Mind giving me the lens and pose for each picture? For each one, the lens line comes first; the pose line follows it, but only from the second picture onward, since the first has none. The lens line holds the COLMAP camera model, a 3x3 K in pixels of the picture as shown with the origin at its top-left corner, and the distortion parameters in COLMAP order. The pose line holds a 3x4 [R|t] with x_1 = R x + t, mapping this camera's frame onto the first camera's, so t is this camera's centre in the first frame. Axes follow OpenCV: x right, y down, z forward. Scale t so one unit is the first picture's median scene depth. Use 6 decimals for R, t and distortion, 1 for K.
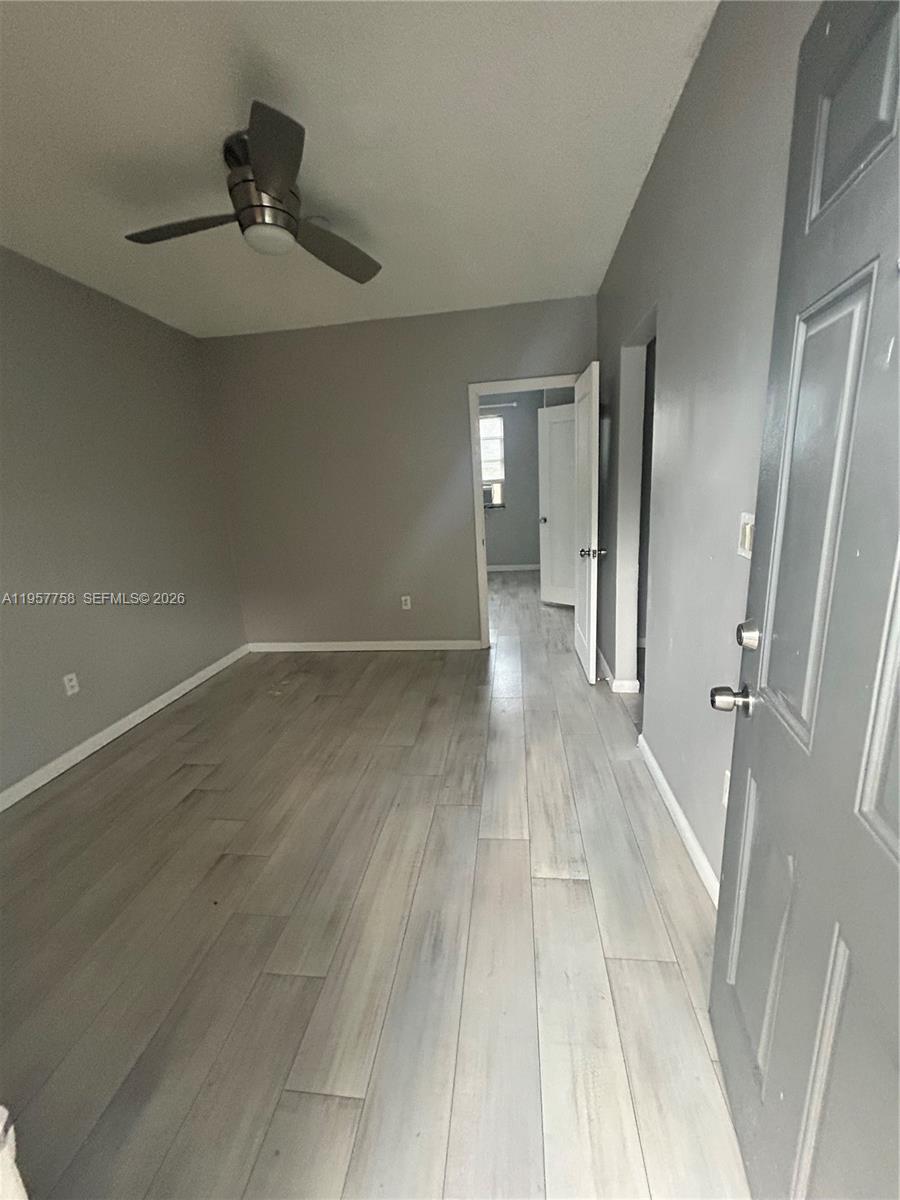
lens RADIAL K [[480.0, 0, 450.0], [0, 480.0, 600.0], [0, 0, 1]] dist [-0.001058, 0.000206]
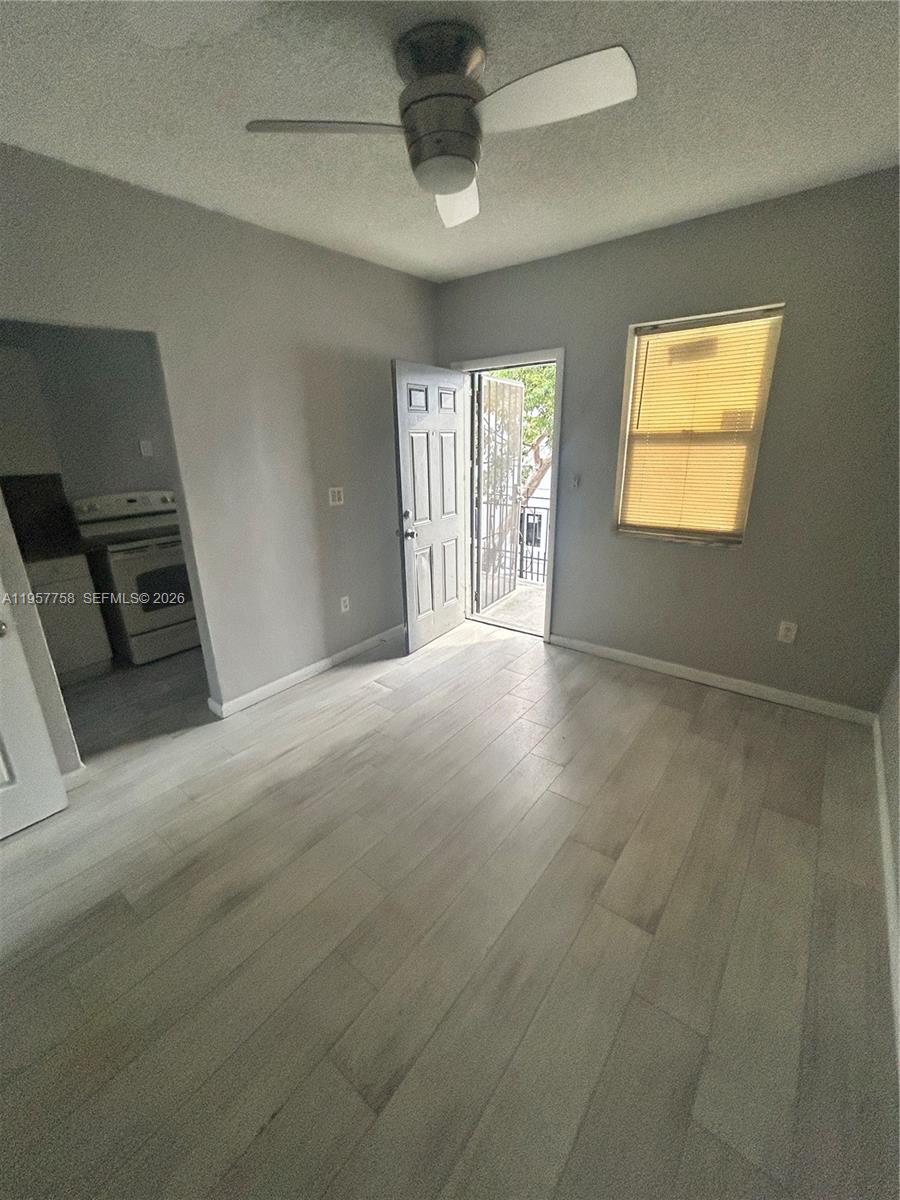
lens RADIAL K [[480.0, 0, 450.0], [0, 480.0, 600.0], [0, 0, 1]] dist [-0.001058, 0.000206]
pose [[-0.856316, -0.091696, 0.508246, -0.579734], [0.191032, 0.858075, 0.476671, -0.351014], [-0.479822, 0.505272, -0.717266, 1.291837]]
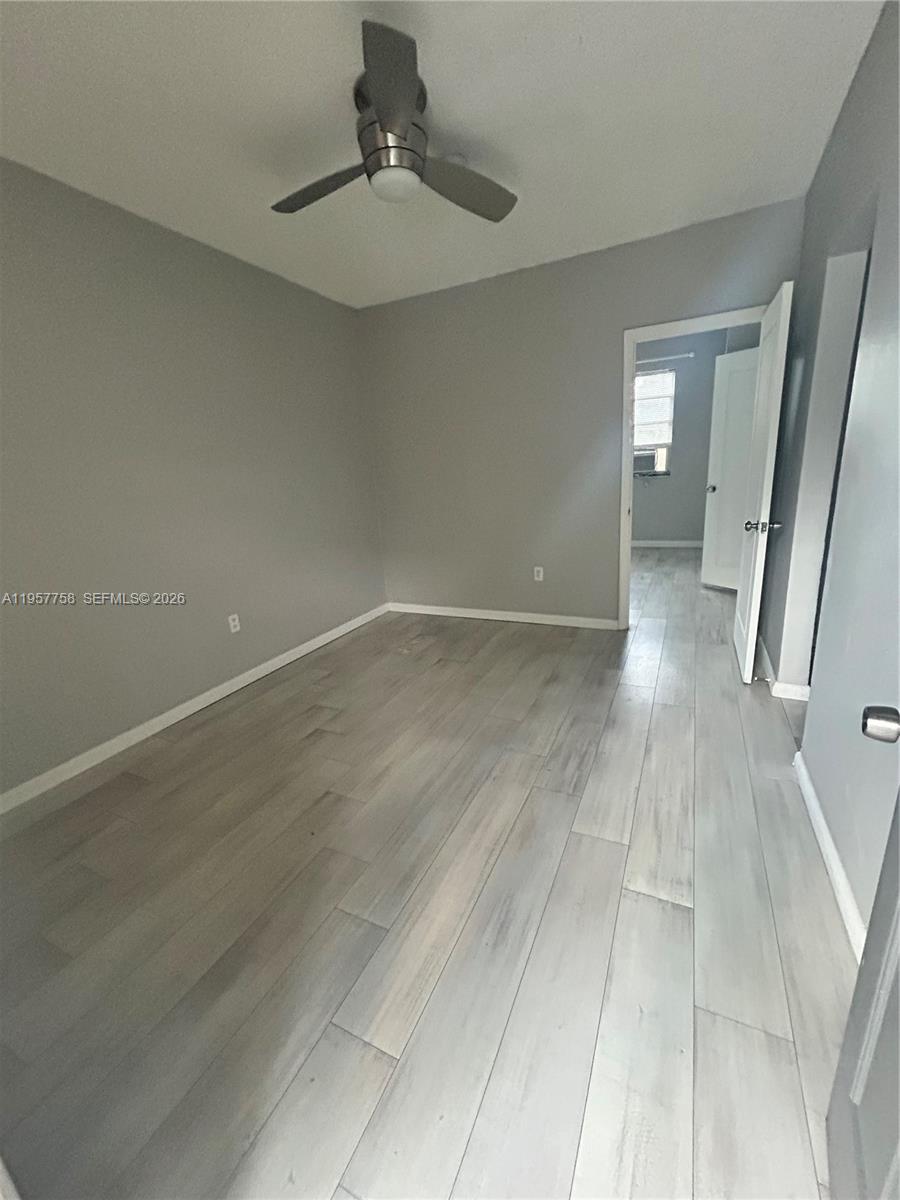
lens RADIAL K [[480.0, 0, 450.0], [0, 480.0, 600.0], [0, 0, 1]] dist [-0.001058, 0.000206]
pose [[0.947689, 0.080556, -0.308863, 0.062222], [-0.062785, 0.995771, 0.067068, 0.006883], [0.312959, -0.044167, 0.948739, 0.053650]]
